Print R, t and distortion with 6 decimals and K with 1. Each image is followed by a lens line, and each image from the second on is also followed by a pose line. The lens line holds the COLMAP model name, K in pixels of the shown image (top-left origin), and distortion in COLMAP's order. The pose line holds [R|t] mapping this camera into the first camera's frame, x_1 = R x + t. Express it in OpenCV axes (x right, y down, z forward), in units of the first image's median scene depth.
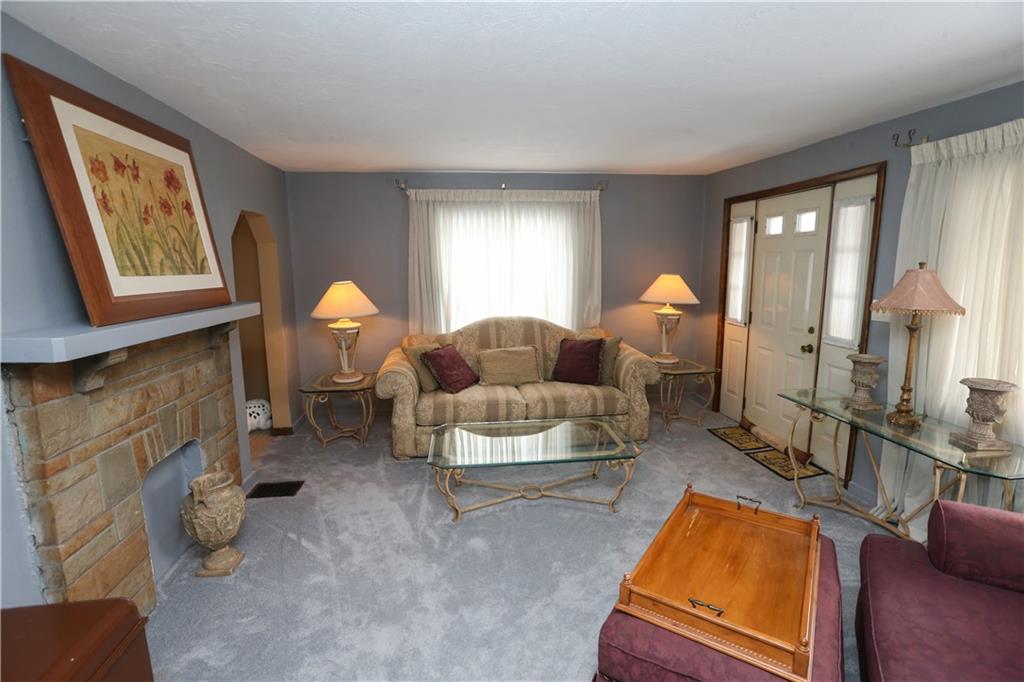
lens RADIAL K [[497.2, 0, 528.3], [0, 497.2, 341.0], [0, 0, 1]] dist [-0.002005, 0.014653]
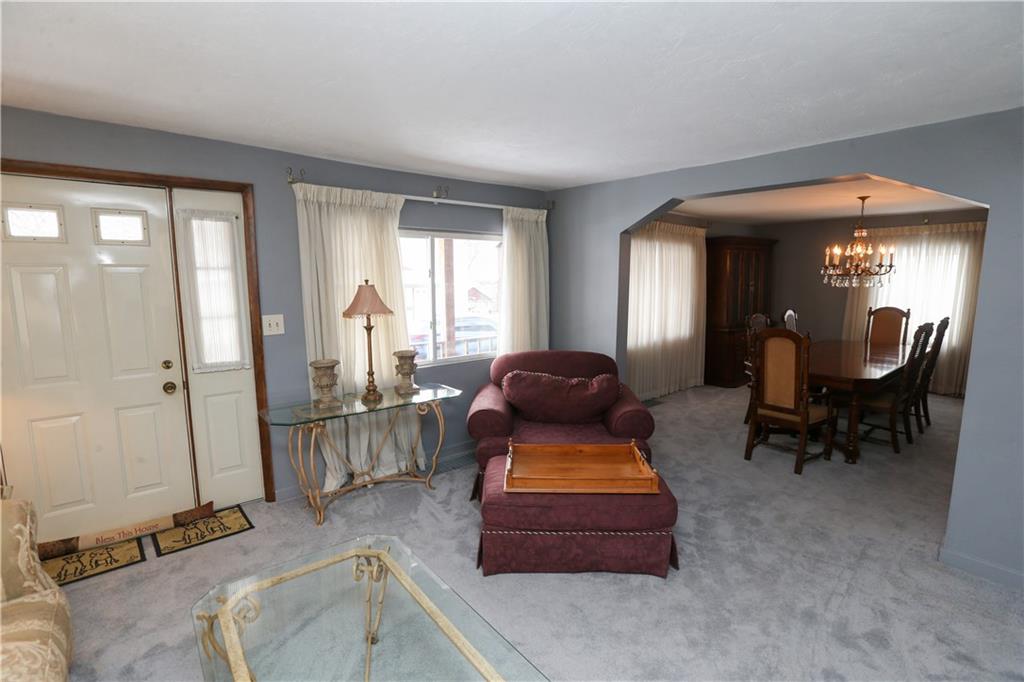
lens RADIAL K [[497.2, 0, 528.3], [0, 497.2, 341.0], [0, 0, 1]] dist [-0.002005, 0.014653]
pose [[-0.514283, -0.113483, 0.850079, -0.448094], [0.136755, 0.967673, 0.211915, -0.162778], [-0.846647, 0.225236, -0.482138, 0.962764]]
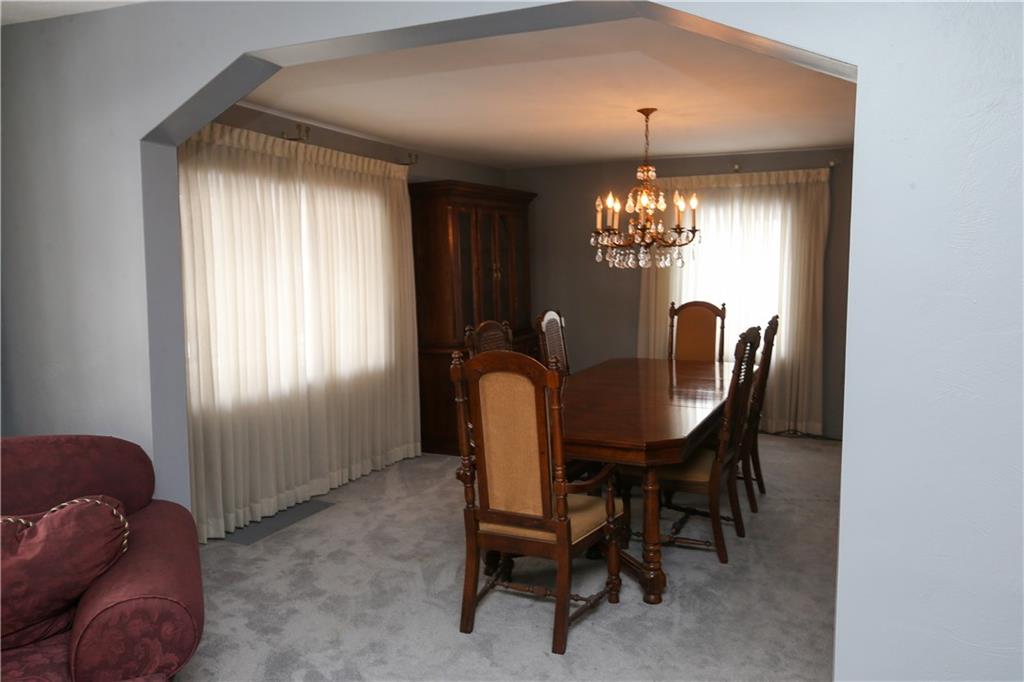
lens RADIAL K [[780.7, 0, 512.0], [0, 780.7, 341.0], [0, 0, 1]] dist [0.040009, 0.002310]
pose [[-0.801082, -0.054401, 0.596077, -0.373168], [0.104167, 0.967994, 0.228335, -0.122876], [-0.589420, 0.245007, -0.769776, 0.781178]]
